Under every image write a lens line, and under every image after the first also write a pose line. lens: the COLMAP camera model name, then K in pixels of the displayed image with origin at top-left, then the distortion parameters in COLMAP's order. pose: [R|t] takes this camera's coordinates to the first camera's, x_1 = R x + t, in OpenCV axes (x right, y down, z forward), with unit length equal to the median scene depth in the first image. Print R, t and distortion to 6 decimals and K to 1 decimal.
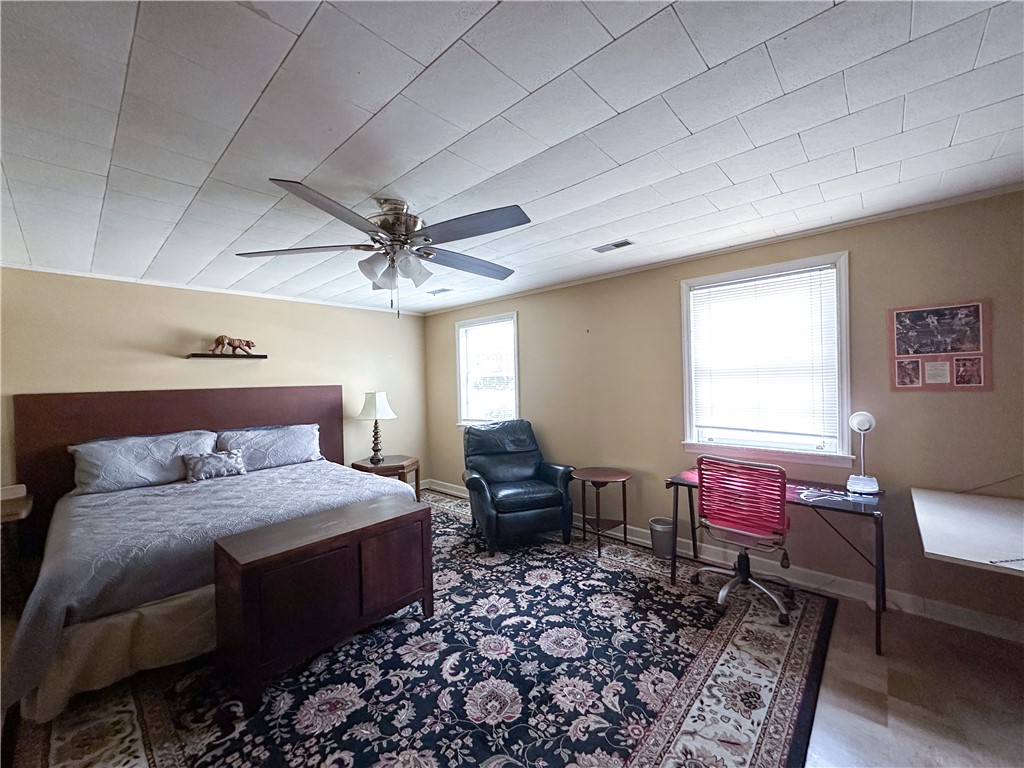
lens RADIAL K [[407.1, 0, 514.2], [0, 407.1, 382.7], [0, 0, 1]] dist [-0.007014, 0.001002]
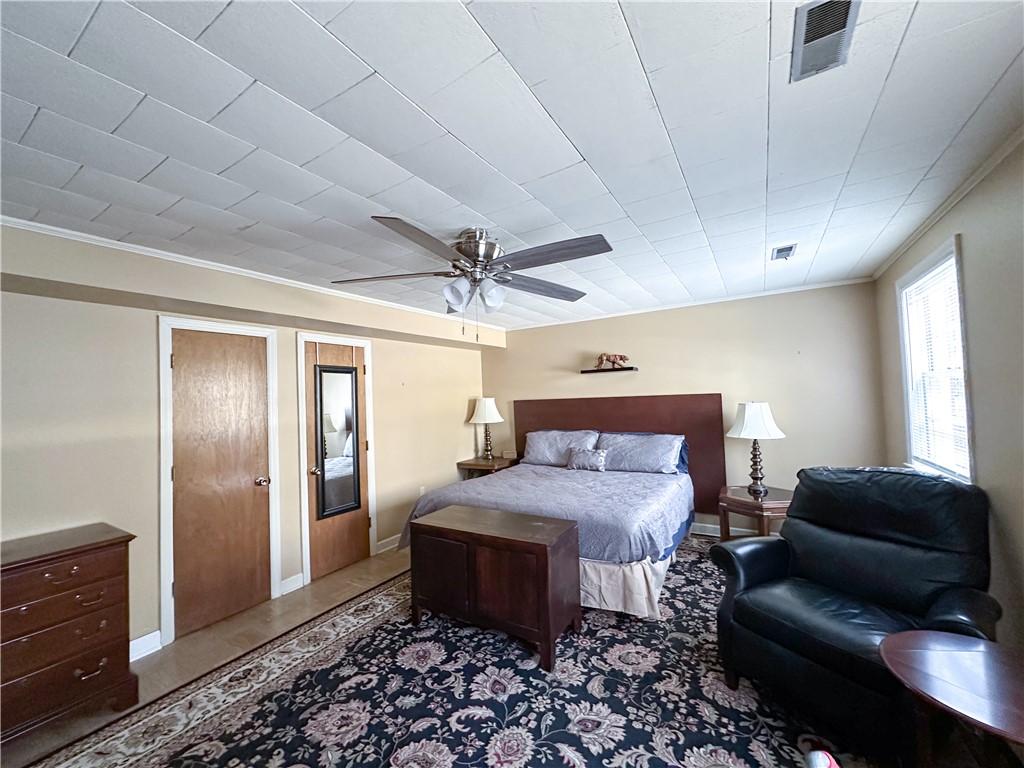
lens RADIAL K [[407.1, 0, 513.0], [0, 407.1, 384.4], [0, 0, 1]] dist [-0.007014, 0.001002]
pose [[0.188070, -0.011254, -0.982091, 0.644493], [0.024456, 0.999678, -0.006772, -0.035447], [0.981851, -0.022745, 0.188285, 0.777198]]
